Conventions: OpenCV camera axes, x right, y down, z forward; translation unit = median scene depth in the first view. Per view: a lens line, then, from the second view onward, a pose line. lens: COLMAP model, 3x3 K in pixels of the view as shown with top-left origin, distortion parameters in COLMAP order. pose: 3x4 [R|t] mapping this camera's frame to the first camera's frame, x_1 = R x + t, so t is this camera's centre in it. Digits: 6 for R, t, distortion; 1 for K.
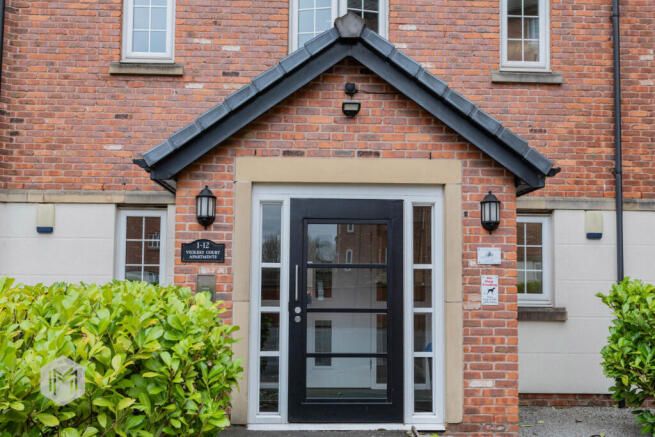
lens RADIAL K [[698.3, 0, 327.5], [0, 698.3, 218.5], [0, 0, 1]] dist [-0.016820, 0.004761]
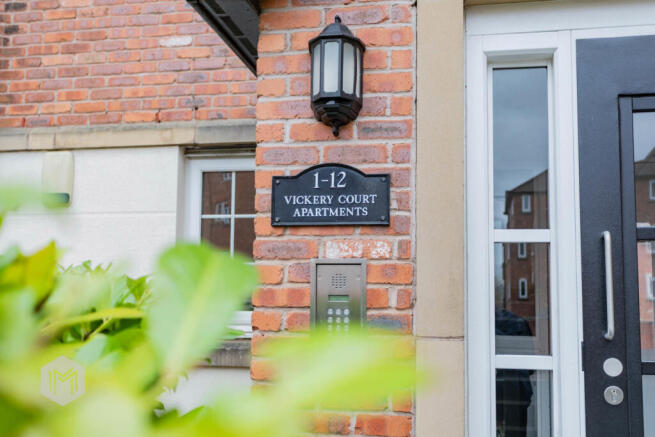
lens RADIAL K [[771.9, 0, 327.5], [0, 771.9, 218.5], [0, 0, 1]] dist [0.002931, -0.013812]
pose [[0.974827, -0.020176, -0.222046, -0.089672], [0.012552, 0.999284, -0.035693, 0.070559], [0.222607, 0.032008, 0.974383, 0.599198]]
